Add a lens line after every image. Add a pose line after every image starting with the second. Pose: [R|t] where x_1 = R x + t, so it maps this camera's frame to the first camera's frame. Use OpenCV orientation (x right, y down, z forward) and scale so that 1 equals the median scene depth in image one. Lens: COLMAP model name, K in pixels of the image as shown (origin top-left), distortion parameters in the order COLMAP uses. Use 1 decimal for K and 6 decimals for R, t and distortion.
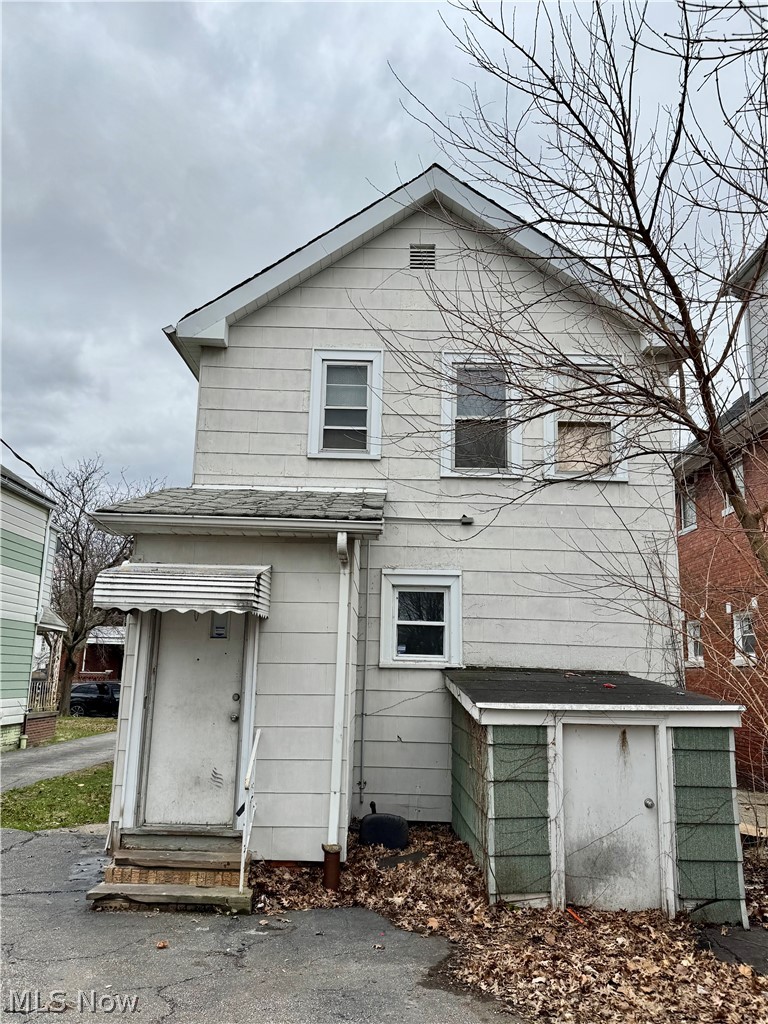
lens RADIAL K [[798.4, 0, 384.0], [0, 798.4, 512.0], [0, 0, 1]] dist [0.002143, 0.000788]
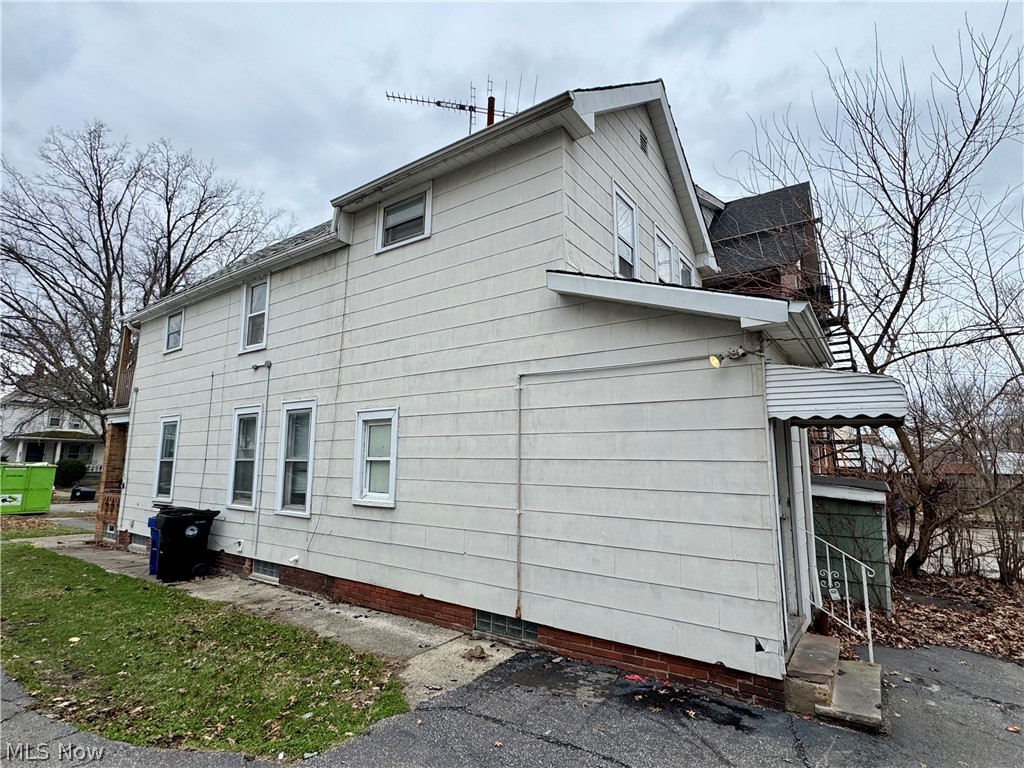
lens RADIAL K [[515.0, 0, 512.0], [0, 515.0, 384.0], [0, 0, 1]] dist [-0.001294, -0.000400]
pose [[0.574548, 0.110294, 0.811005, -1.209726], [-0.167304, 0.985783, -0.015539, 0.185264], [-0.801189, -0.126757, 0.584833, 1.104485]]
